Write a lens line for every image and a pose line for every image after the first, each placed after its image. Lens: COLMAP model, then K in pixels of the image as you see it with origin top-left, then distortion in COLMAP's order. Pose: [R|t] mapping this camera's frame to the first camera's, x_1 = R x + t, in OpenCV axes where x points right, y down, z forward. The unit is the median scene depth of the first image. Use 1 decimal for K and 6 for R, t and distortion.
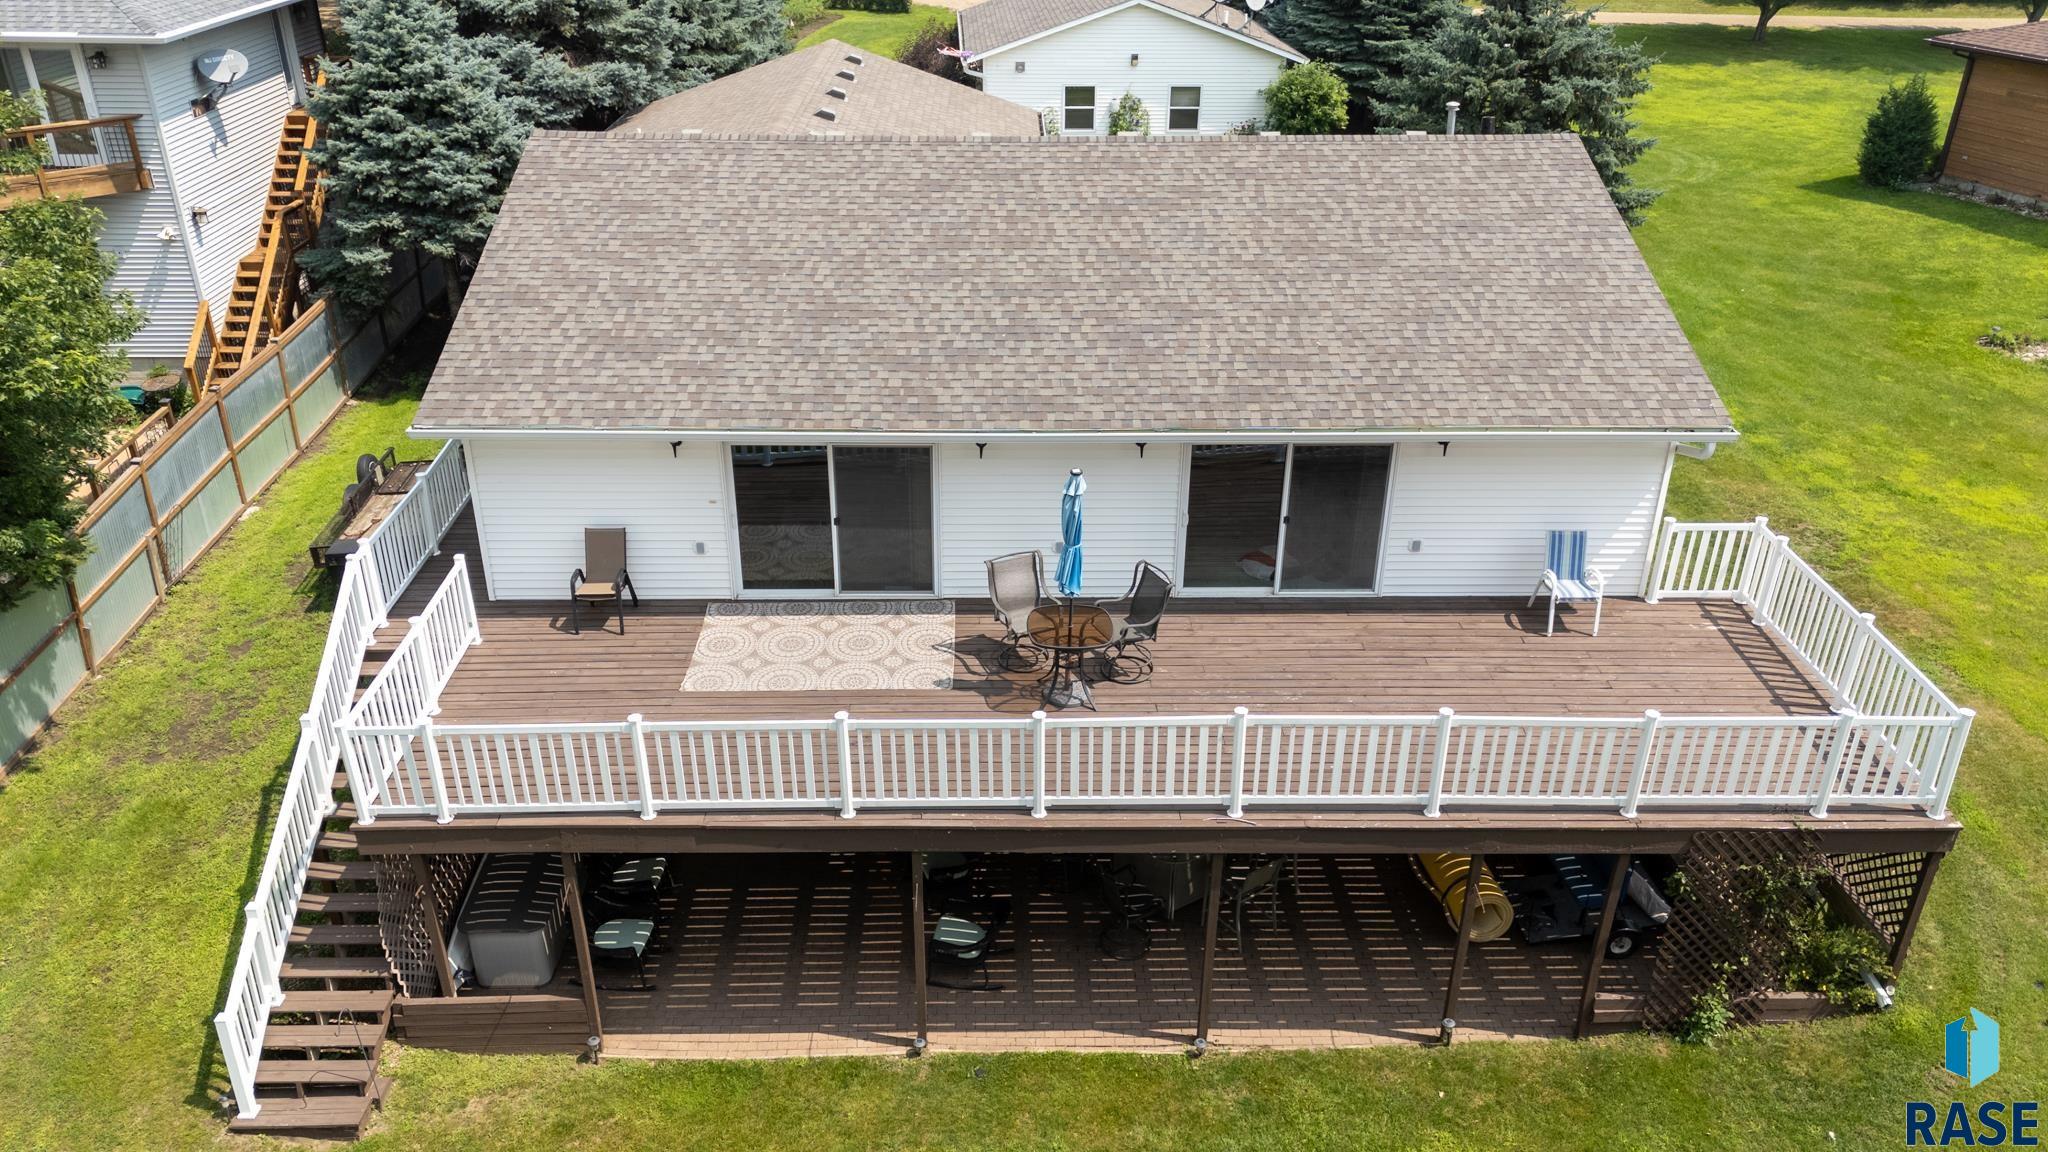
lens RADIAL K [[1499.9, 0, 1030.9], [0, 1499.9, 541.3], [0, 0, 1]] dist [0.072763, -0.001934]
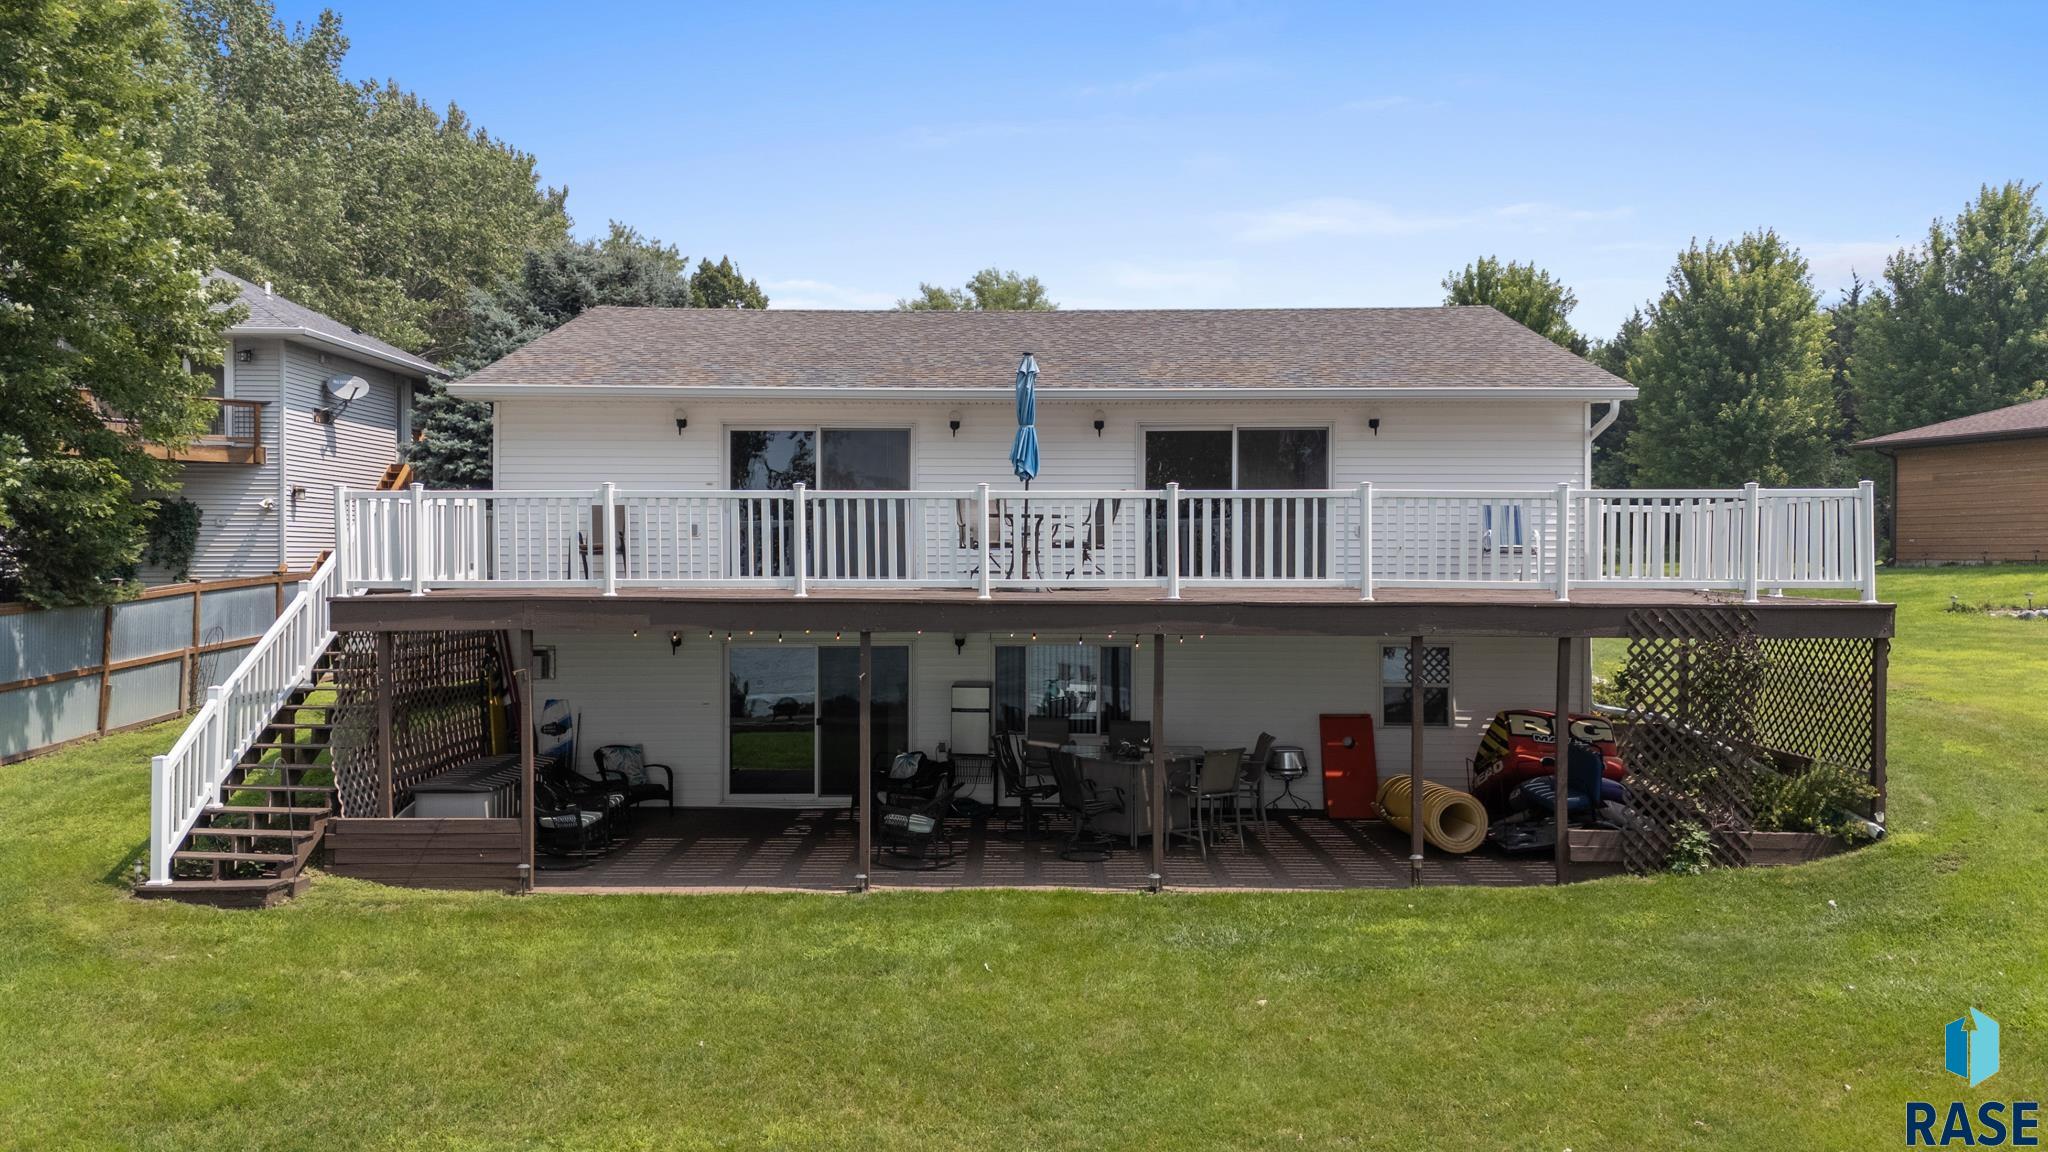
lens RADIAL K [[1464.9, 0, 1016.5], [0, 1464.9, 518.3], [0, 0, 1]] dist [0.092093, 0.000945]
pose [[0.999181, -0.010254, -0.039133, 0.048365], [-0.007671, 0.901767, -0.432153, 0.406744], [0.039721, 0.432100, 0.900951, 0.045626]]
